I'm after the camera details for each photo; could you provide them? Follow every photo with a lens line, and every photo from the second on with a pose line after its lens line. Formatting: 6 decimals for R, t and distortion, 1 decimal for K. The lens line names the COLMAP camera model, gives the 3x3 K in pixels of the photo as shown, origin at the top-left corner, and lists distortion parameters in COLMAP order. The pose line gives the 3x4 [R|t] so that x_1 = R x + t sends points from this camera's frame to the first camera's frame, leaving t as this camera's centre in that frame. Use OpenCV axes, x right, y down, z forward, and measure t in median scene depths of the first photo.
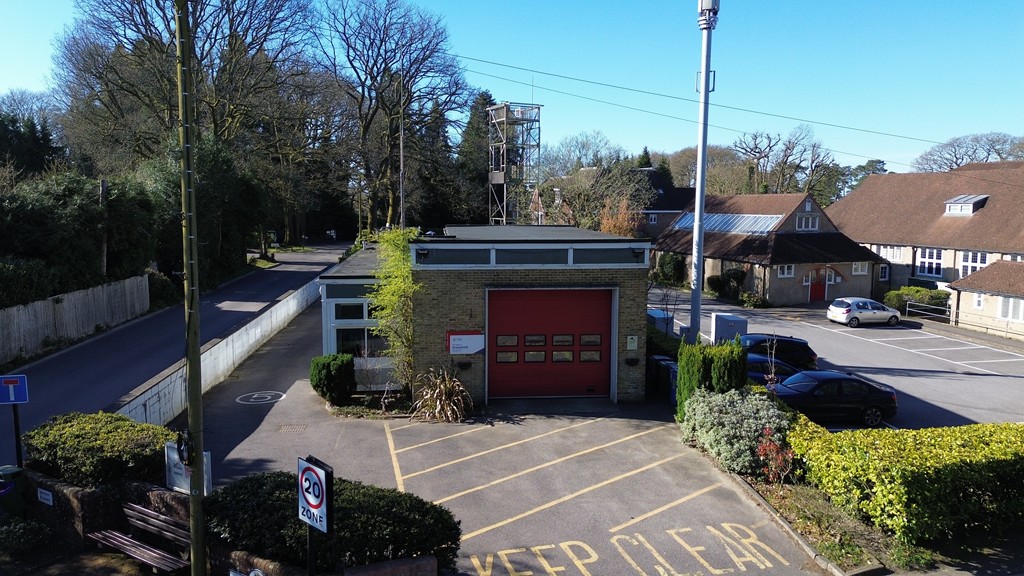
lens RADIAL K [[725.7, 0, 512.8], [0, 725.7, 282.8], [0, 0, 1]] dist [0.077715, -0.071416]
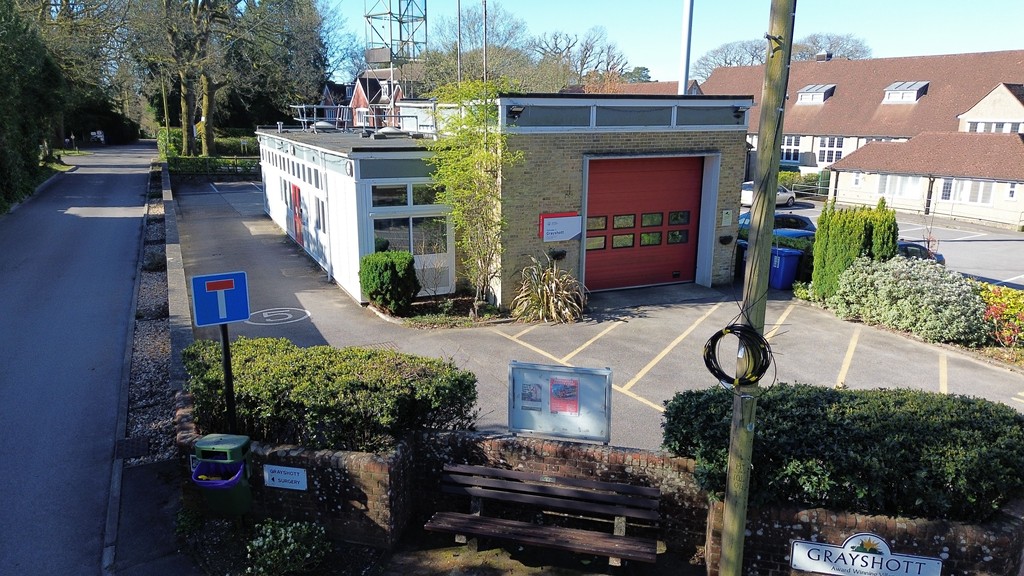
lens RADIAL K [[725.7, 0, 513.3], [0, 725.7, 287.9], [0, 0, 1]] dist [0.077715, -0.071416]
pose [[0.946043, -0.075236, 0.315187, -0.372124], [0.035125, 0.990751, 0.131064, 0.041880], [-0.322133, -0.112921, 0.939936, 0.244622]]
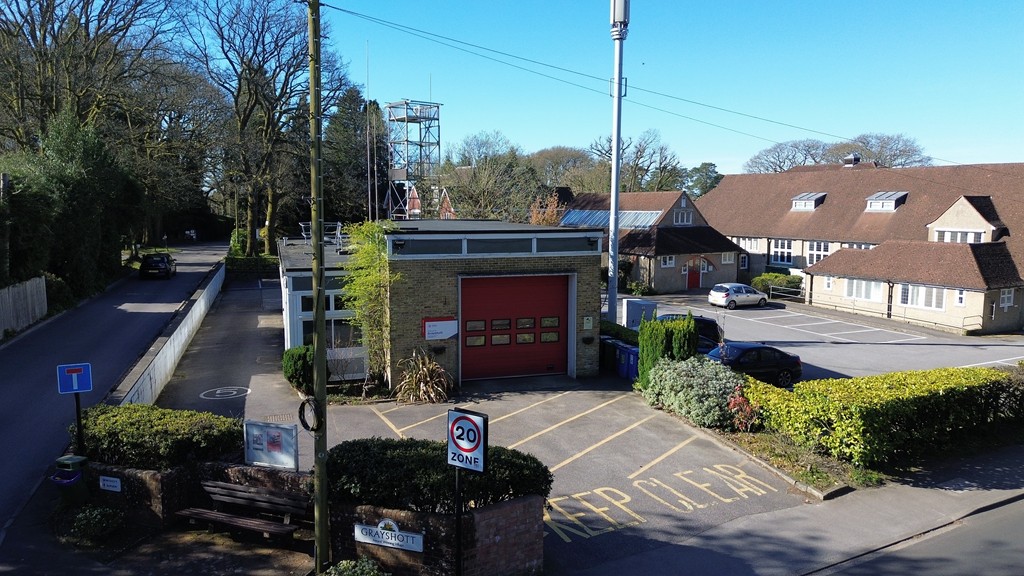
lens RADIAL K [[725.7, 0, 513.6], [0, 725.7, 285.7], [0, 0, 1]] dist [0.077715, -0.071416]
pose [[0.978304, -0.026079, 0.205527, -0.173718], [0.025314, 0.999659, 0.006352, 0.016087], [-0.205623, -0.001011, 0.978631, -0.054943]]
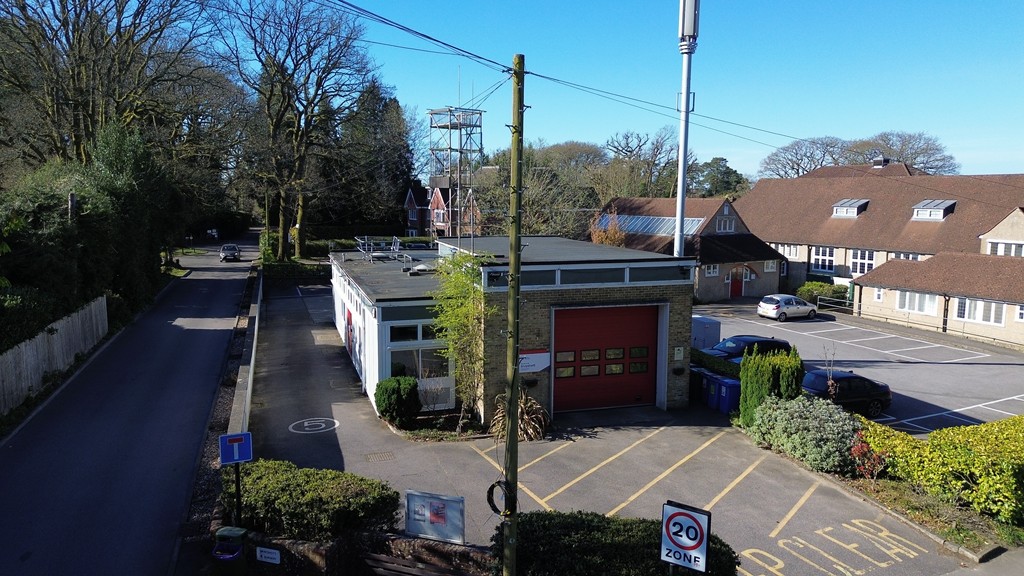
lens RADIAL K [[725.7, 0, 512.7], [0, 725.7, 284.1], [0, 0, 1]] dist [0.077715, -0.071416]
pose [[0.978614, -0.024849, 0.204197, -0.297723], [0.021793, 0.999615, 0.017202, -0.044800], [-0.204545, -0.012384, 0.978779, -0.002775]]
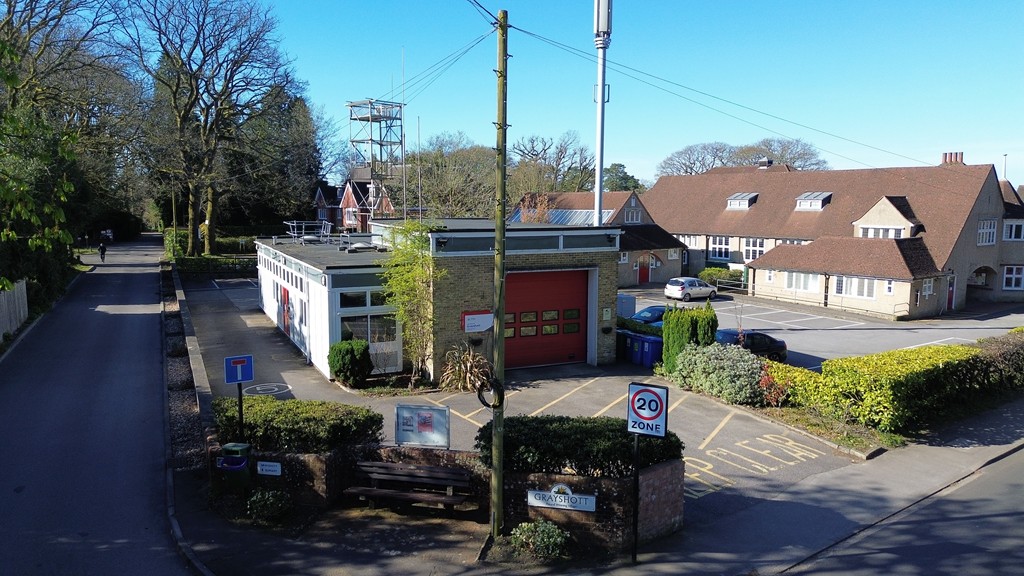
lens RADIAL K [[725.7, 0, 513.7], [0, 725.7, 283.9], [0, 0, 1]] dist [0.077715, -0.071416]
pose [[0.941999, -0.039465, 0.333287, -0.377478], [0.038273, 0.999216, 0.010144, 0.015341], [-0.333426, 0.003201, 0.942771, -0.066364]]
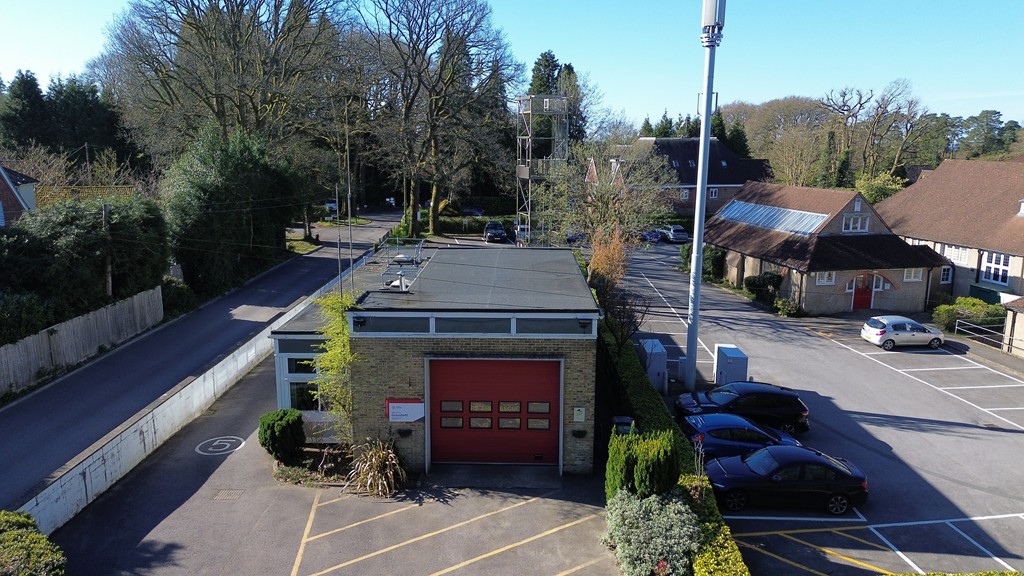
lens RADIAL K [[725.7, 0, 512.6], [0, 725.7, 284.7], [0, 0, 1]] dist [0.077715, -0.071416]
pose [[0.992508, 0.025268, -0.119535, 0.190592], [-0.015437, 0.996474, 0.082467, -0.168768], [0.121197, -0.080004, 0.989399, 0.054604]]
